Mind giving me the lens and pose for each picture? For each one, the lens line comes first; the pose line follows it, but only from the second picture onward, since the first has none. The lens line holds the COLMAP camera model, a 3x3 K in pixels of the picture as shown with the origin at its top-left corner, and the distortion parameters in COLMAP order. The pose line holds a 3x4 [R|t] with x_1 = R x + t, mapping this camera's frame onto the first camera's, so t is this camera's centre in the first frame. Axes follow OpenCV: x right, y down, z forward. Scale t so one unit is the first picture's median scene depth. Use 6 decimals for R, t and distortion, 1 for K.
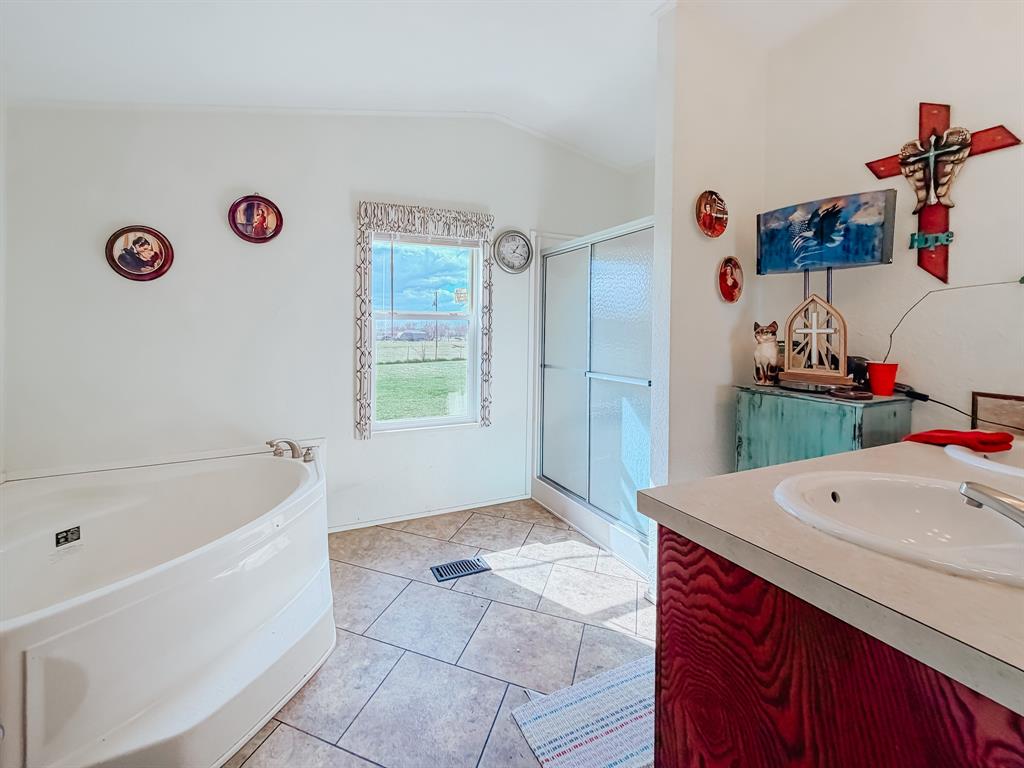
lens RADIAL K [[453.9, 0, 518.4], [0, 453.9, 353.6], [0, 0, 1]] dist [0.001070, -0.000152]
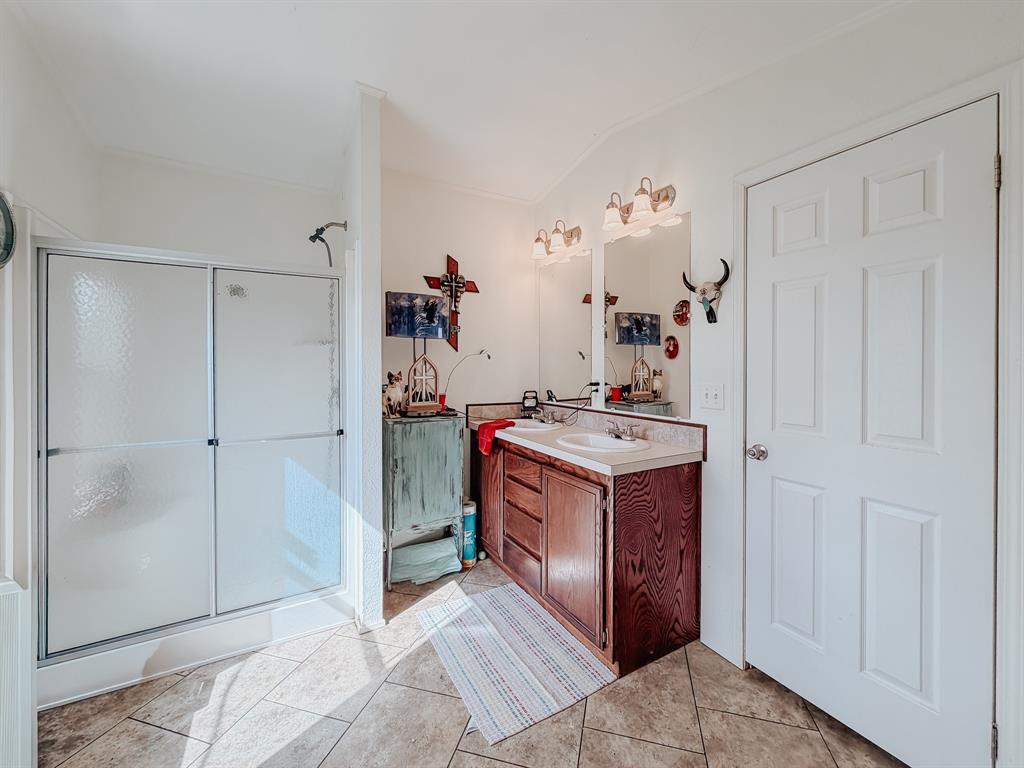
lens RADIAL K [[403.6, 0, 512.0], [0, 403.6, 384.0], [0, 0, 1]] dist [0.000628, -0.000154]
pose [[-0.060881, -0.055286, 0.996613, -0.763281], [0.048103, 0.997142, 0.058254, -0.095089], [-0.996985, 0.051486, -0.058048, 0.795184]]
